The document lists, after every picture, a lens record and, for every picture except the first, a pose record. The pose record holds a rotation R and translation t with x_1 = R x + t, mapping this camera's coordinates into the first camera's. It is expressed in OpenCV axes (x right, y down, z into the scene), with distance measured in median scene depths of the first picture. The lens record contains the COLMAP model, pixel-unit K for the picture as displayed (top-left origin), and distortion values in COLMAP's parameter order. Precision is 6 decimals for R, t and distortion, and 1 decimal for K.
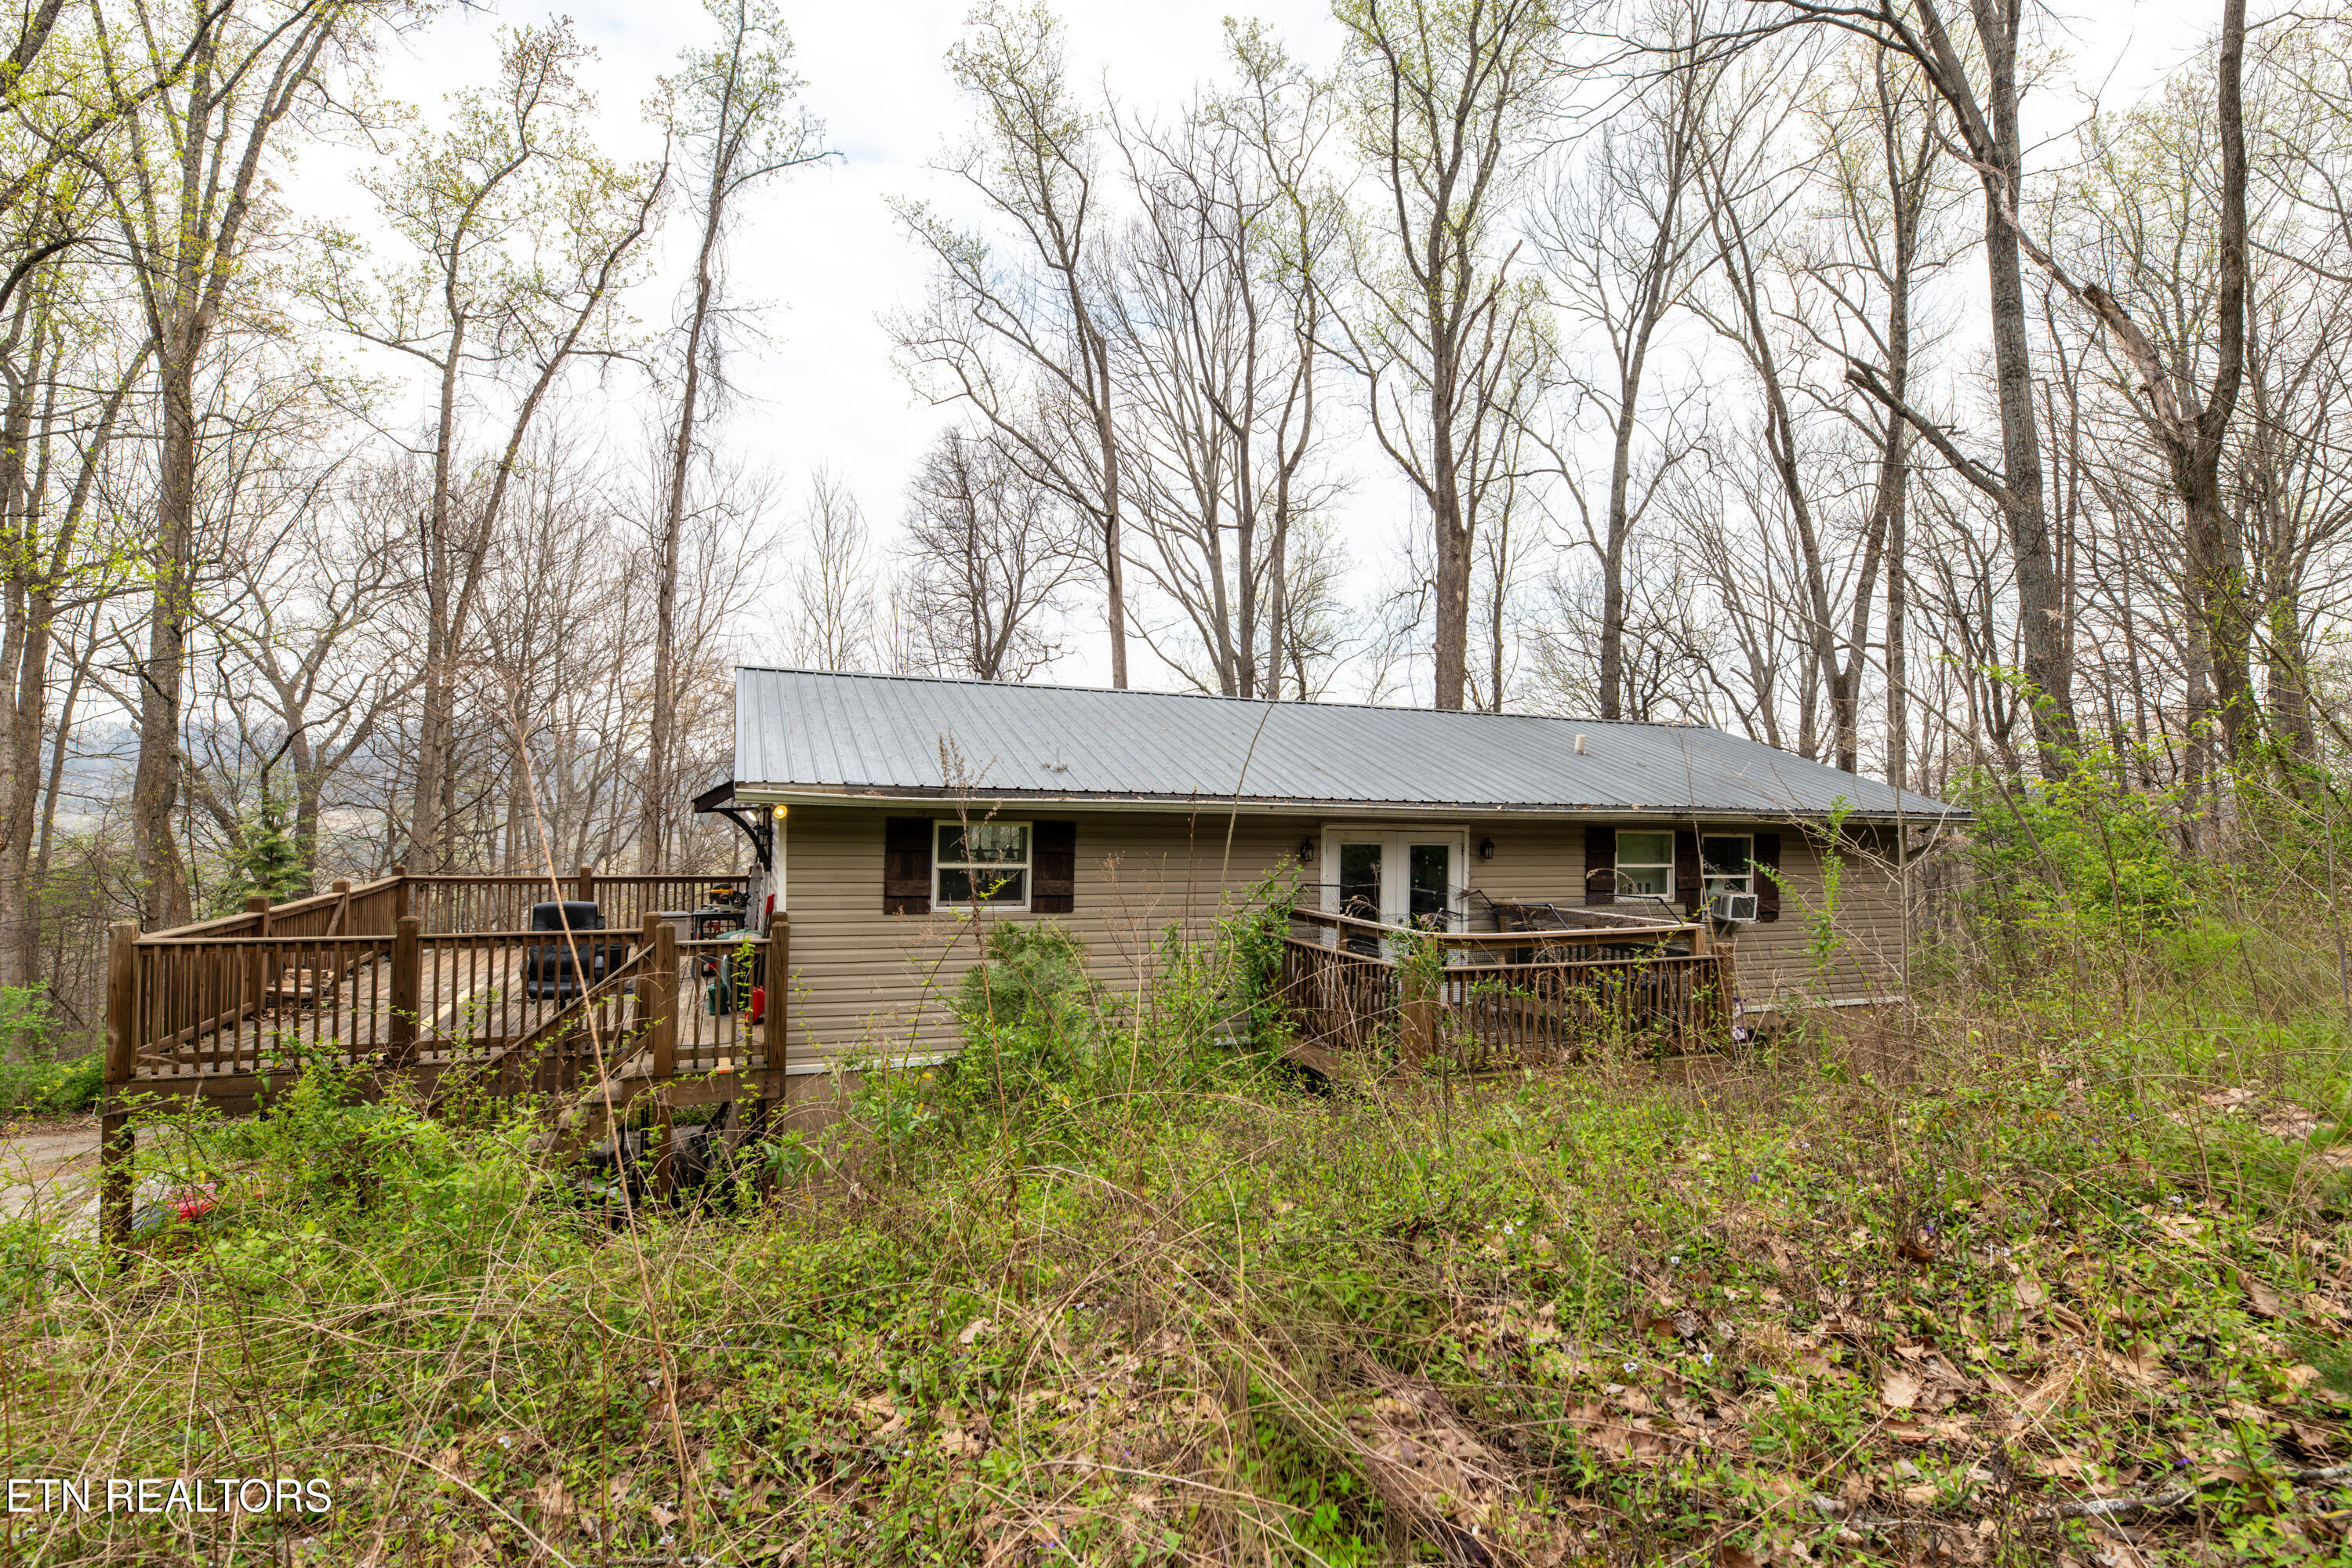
lens RADIAL K [[1179.8, 0, 1178.0], [0, 1179.8, 811.8], [0, 0, 1]] dist [-0.000899, -0.000085]
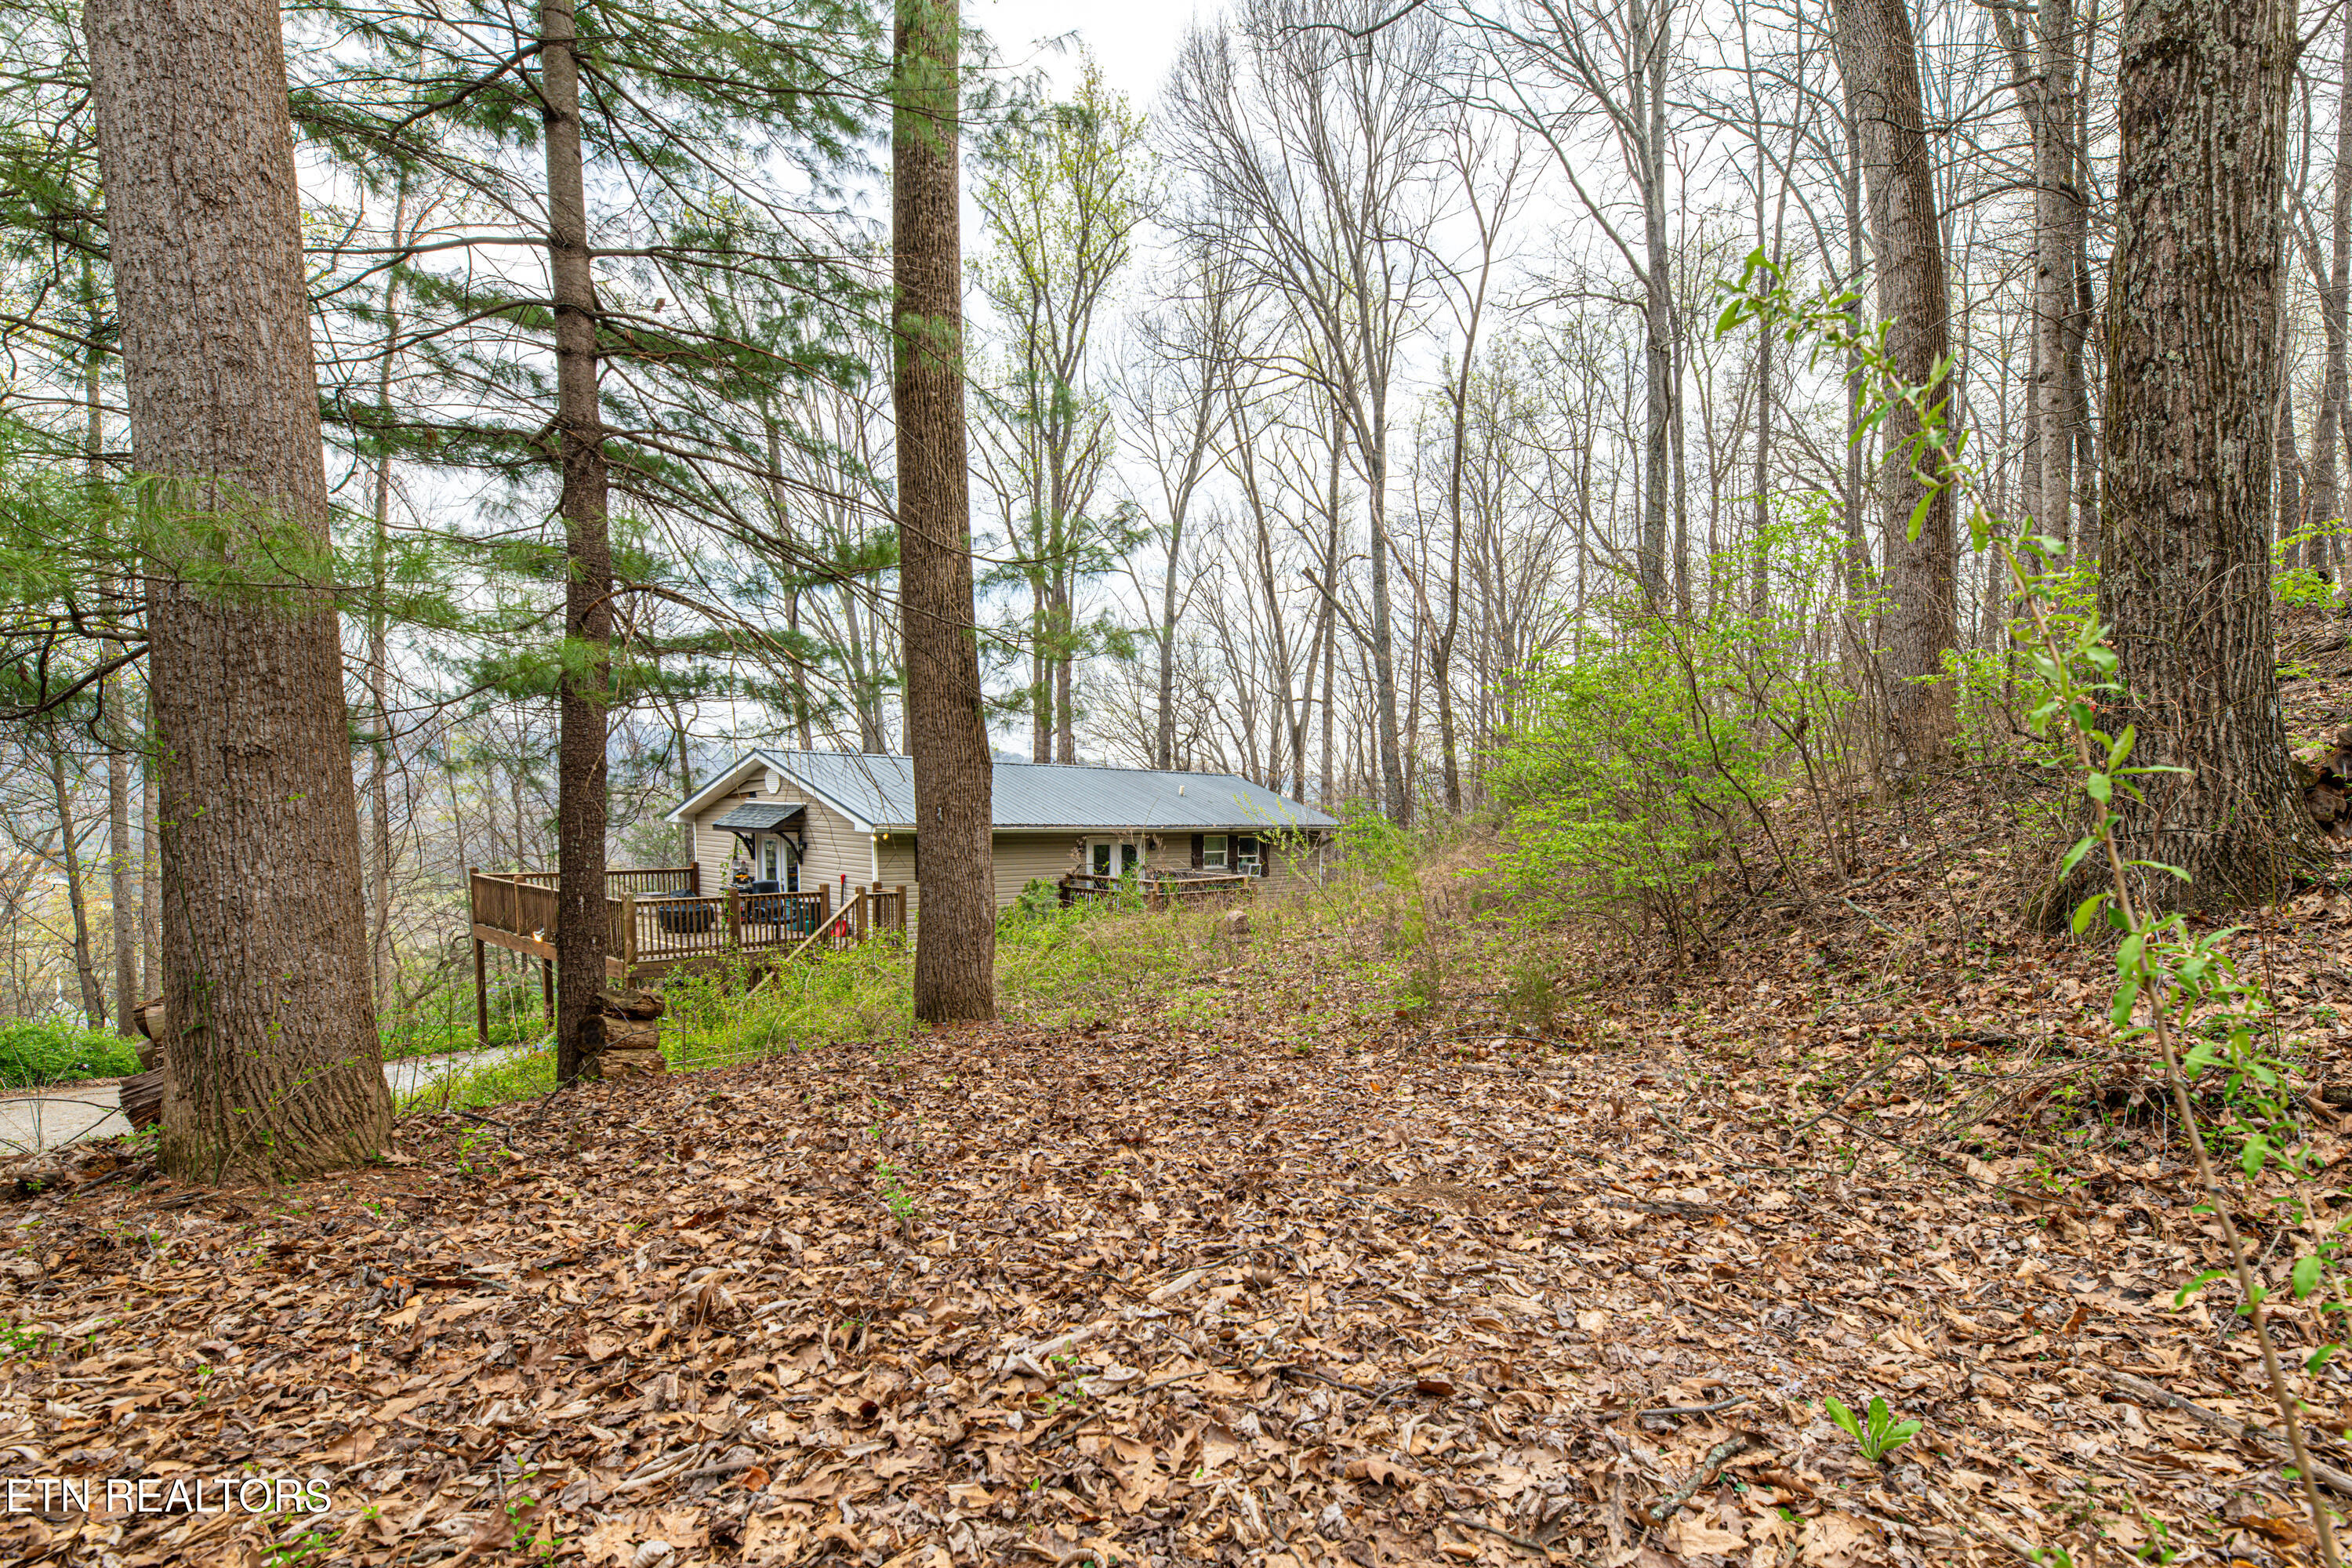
lens RADIAL K [[1179.8, 0, 1178.0], [0, 1179.8, 811.8], [0, 0, 1]] dist [-0.000899, -0.000085]
pose [[0.916129, 0.008280, 0.400798, -0.200943], [-0.016694, 0.999707, 0.017506, -0.024291], [-0.400536, -0.022729, 0.915999, -0.361131]]
